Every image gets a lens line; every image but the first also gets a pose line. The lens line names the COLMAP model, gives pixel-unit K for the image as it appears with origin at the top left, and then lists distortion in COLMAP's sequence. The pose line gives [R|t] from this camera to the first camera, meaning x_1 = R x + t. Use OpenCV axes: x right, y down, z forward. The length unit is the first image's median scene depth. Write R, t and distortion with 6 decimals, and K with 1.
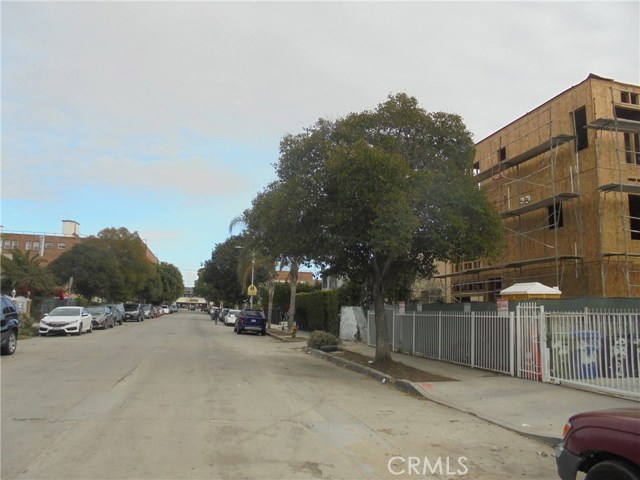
lens RADIAL K [[499.4, 0, 320.0], [0, 499.4, 240.0], [0, 0, 1]] dist [-0.051839, 0.015129]
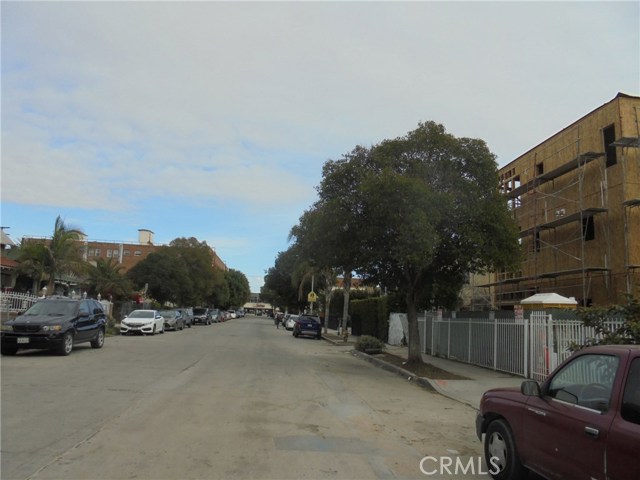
lens RADIAL K [[499.4, 0, 320.0], [0, 499.4, 240.0], [0, 0, 1]] dist [-0.051839, 0.015129]
pose [[0.991504, -0.003824, -0.130018, 0.053817], [0.002128, 0.999911, -0.013179, -0.013243], [0.130057, 0.012790, 0.991424, -0.109943]]
